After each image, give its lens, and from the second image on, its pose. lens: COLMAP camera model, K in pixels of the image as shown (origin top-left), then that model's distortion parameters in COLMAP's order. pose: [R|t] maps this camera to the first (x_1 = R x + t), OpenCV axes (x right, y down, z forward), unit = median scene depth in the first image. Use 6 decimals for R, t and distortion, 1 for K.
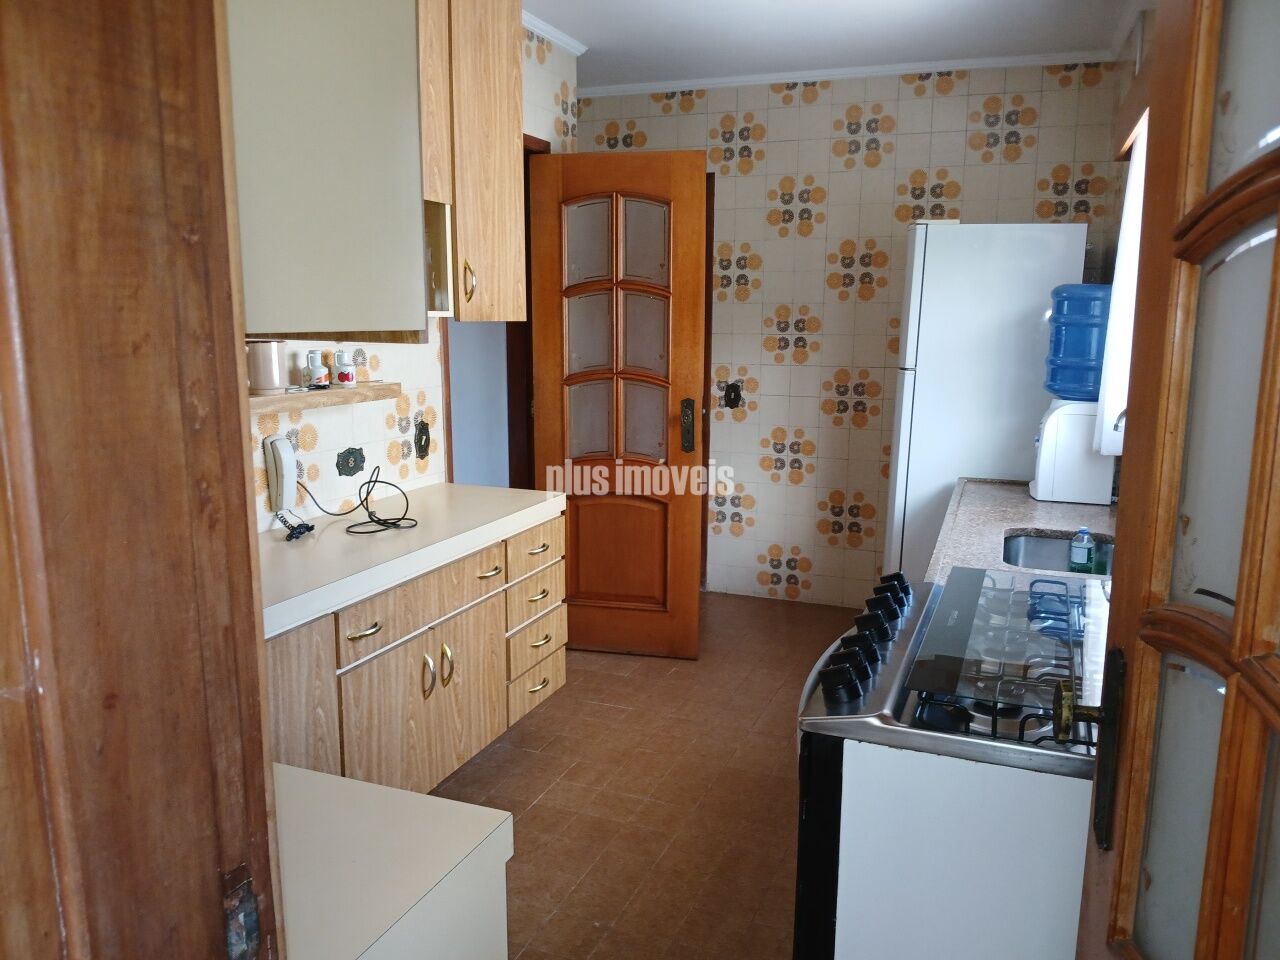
lens RADIAL K [[974.6, 0, 640.5], [0, 974.6, 477.8], [0, 0, 1]] dist [0.026708, -0.086336]
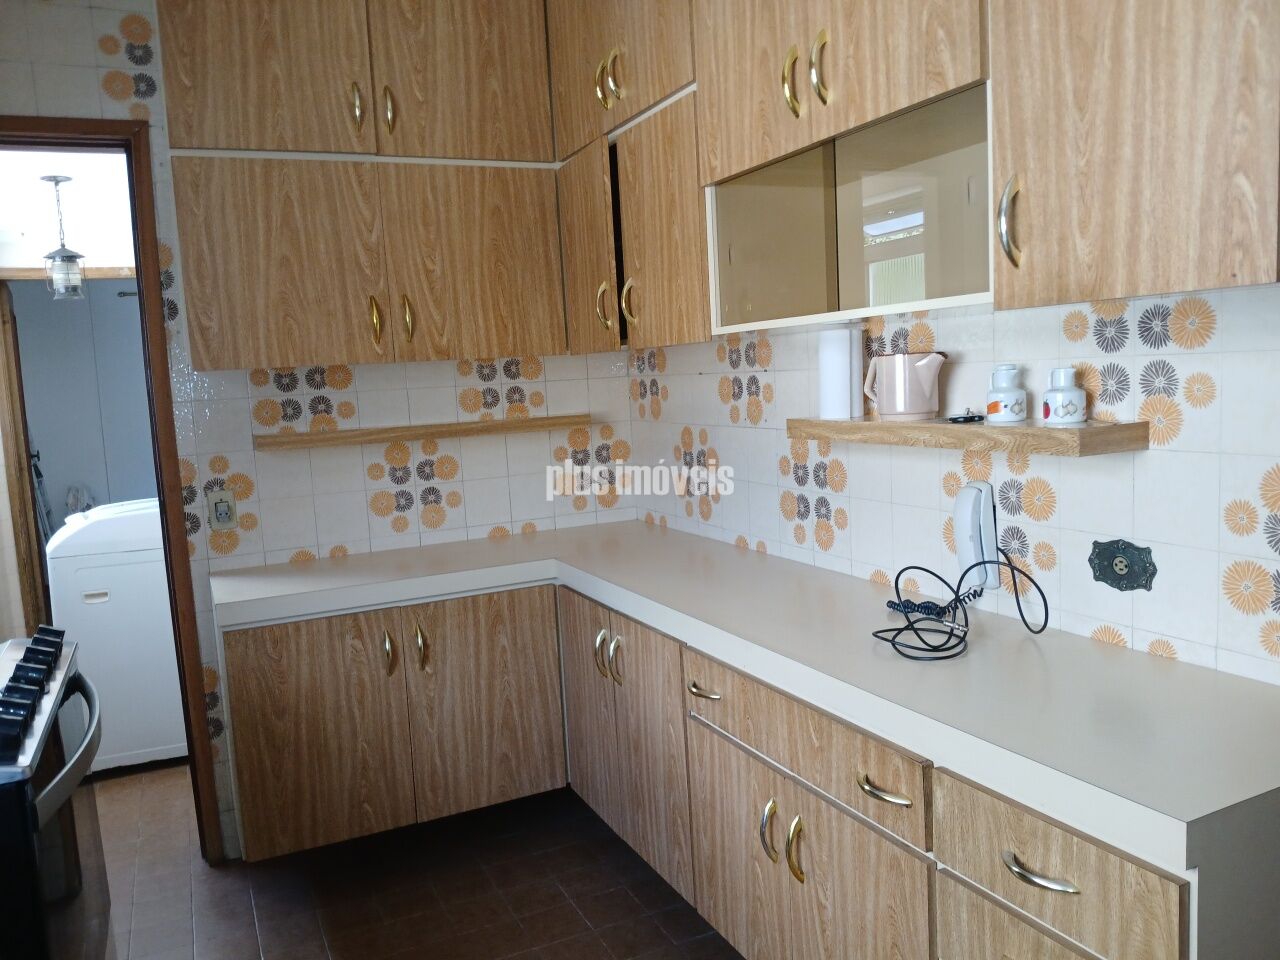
lens RADIAL K [[974.6, 0, 649.9], [0, 974.6, 473.1], [0, 0, 1]] dist [0.026708, -0.086336]
pose [[-0.670239, 0.099727, -0.735414, 0.300212], [-0.080755, 0.975246, 0.205848, -0.167676], [0.737738, 0.197356, -0.645595, 1.207554]]
